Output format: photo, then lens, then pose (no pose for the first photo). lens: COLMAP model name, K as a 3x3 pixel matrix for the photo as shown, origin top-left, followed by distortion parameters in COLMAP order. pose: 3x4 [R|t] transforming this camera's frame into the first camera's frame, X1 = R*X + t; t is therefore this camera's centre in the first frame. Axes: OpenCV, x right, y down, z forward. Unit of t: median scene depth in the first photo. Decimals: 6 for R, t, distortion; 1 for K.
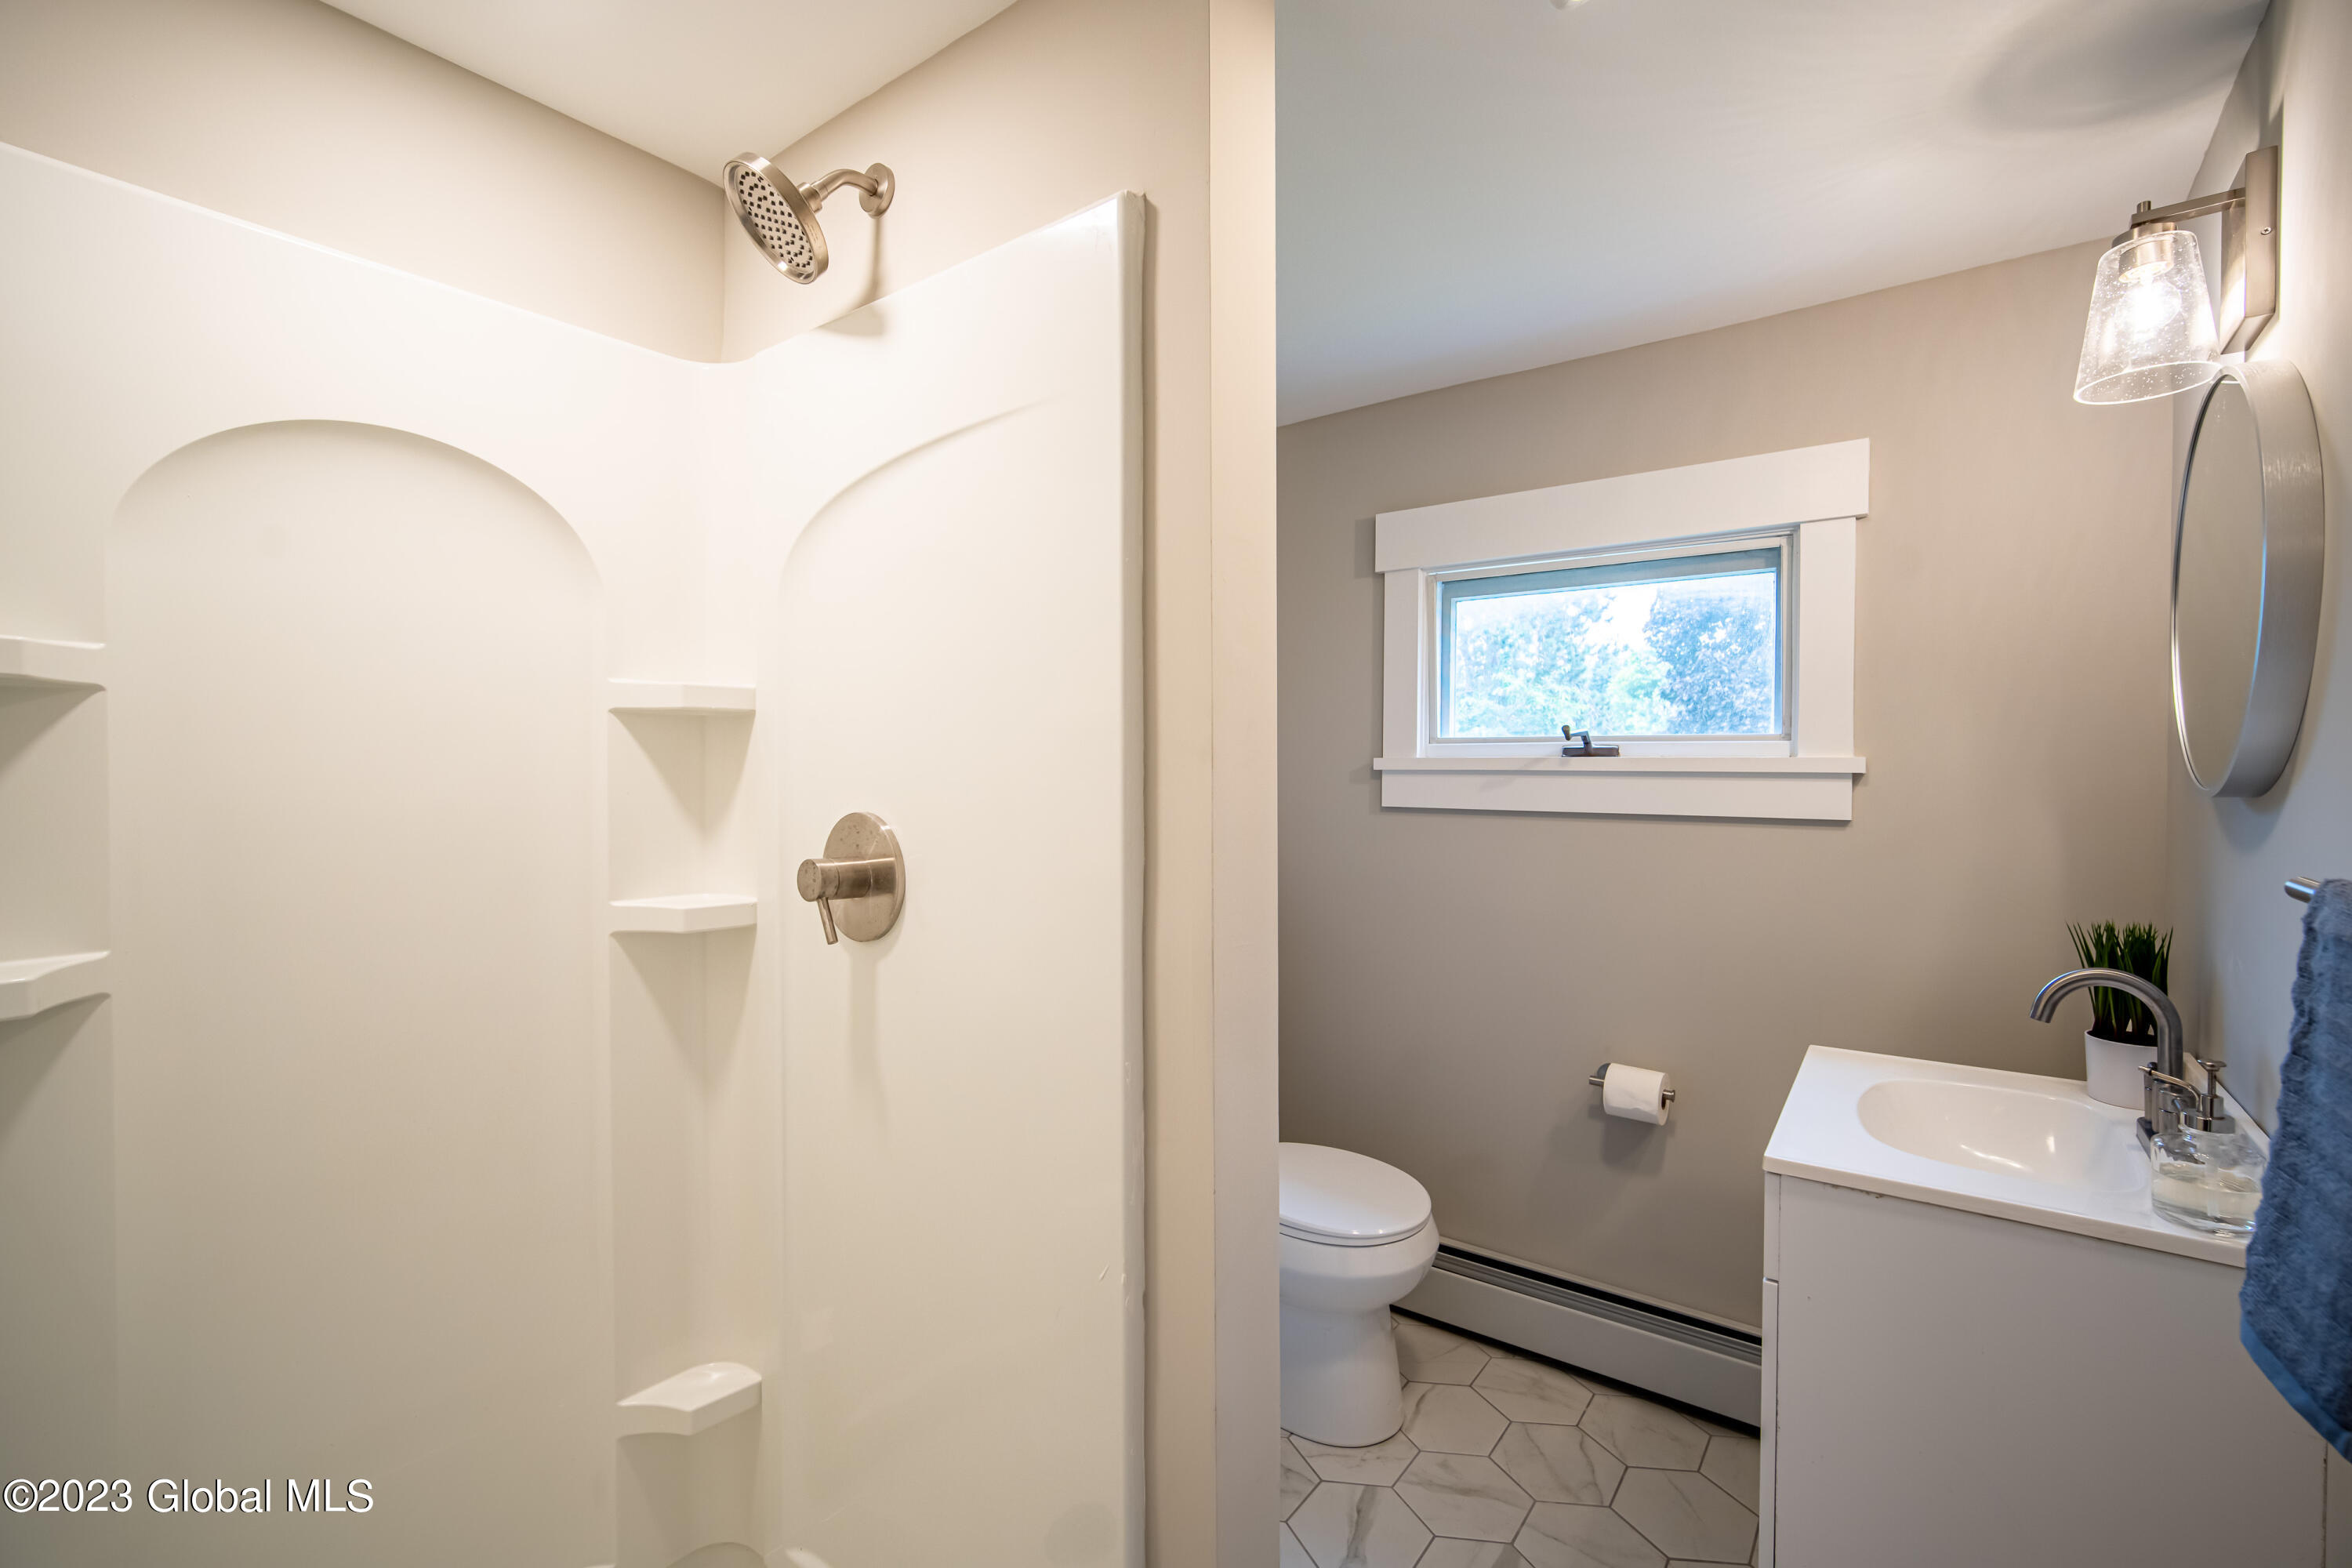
lens RADIAL K [[1021.8, 0, 1176.4], [0, 1021.8, 782.6], [0, 0, 1]] dist [-0.003146, 0.001150]
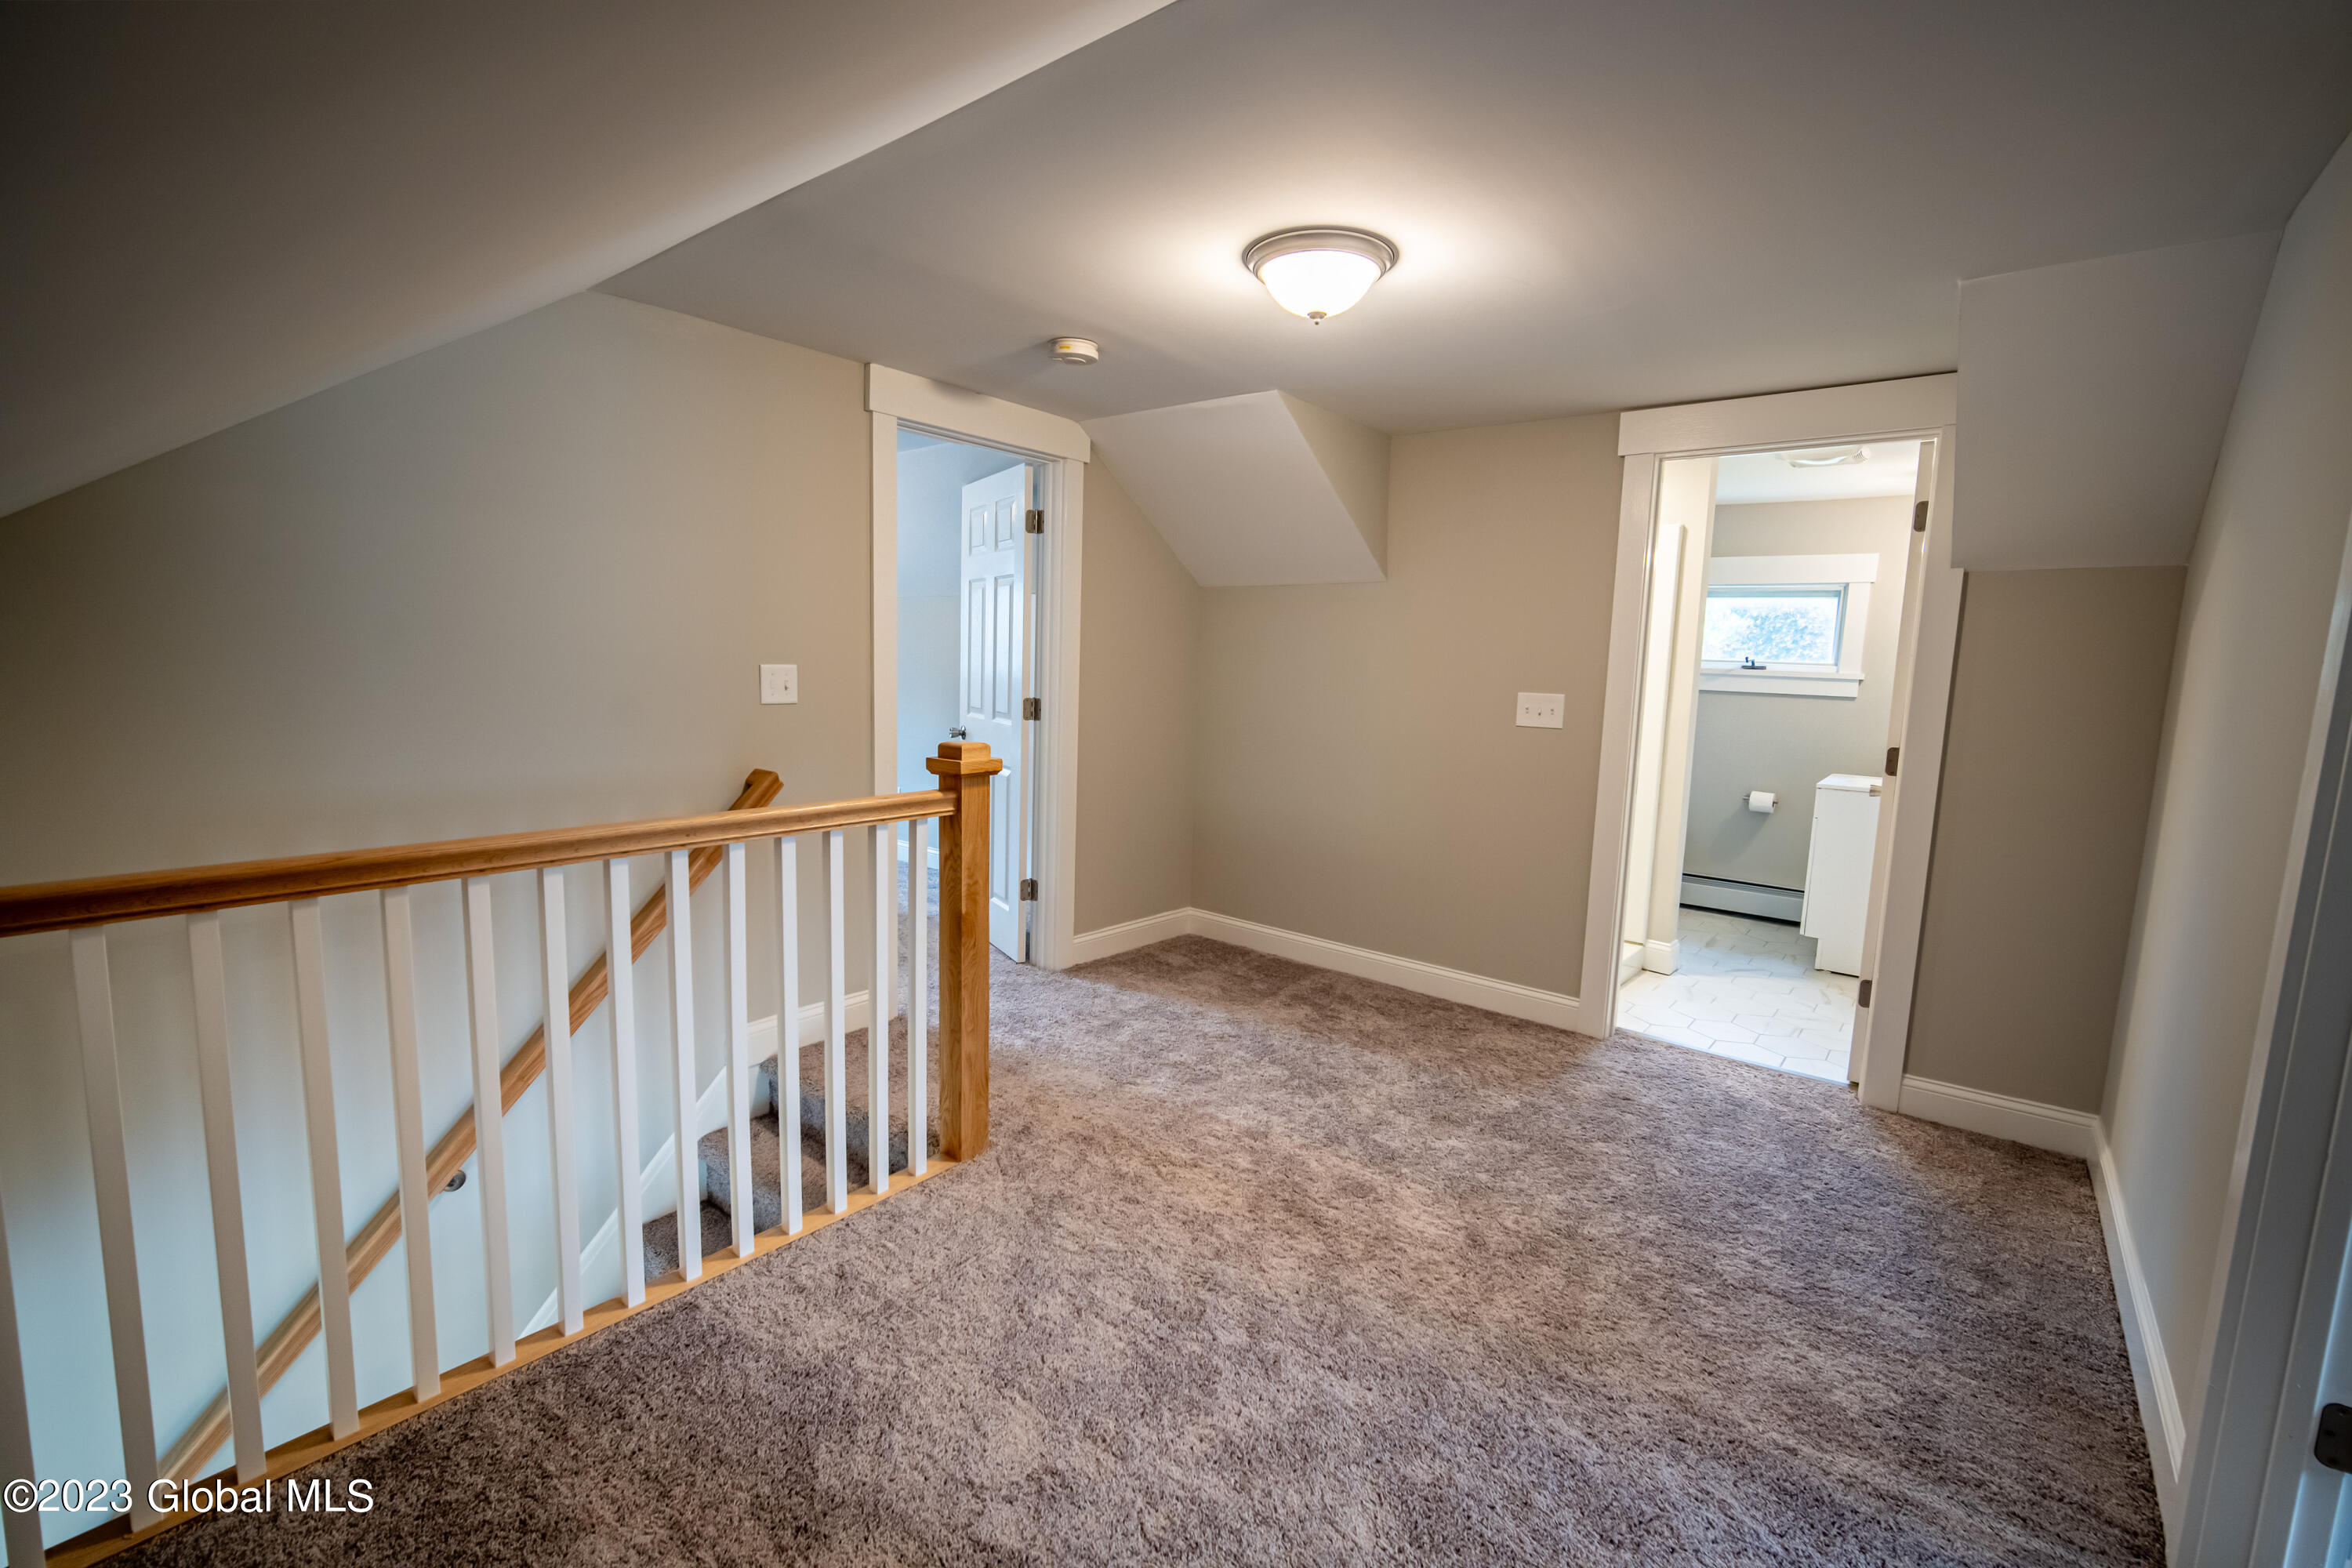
lens RADIAL K [[1021.8, 0, 1178.3], [0, 1021.8, 783.9], [0, 0, 1]] dist [-0.003146, 0.001150]
pose [[0.998694, 0.038130, -0.034005, -0.958421], [-0.034334, 0.993775, 0.105981, 0.038093], [0.037834, -0.104675, 0.993787, -1.648427]]
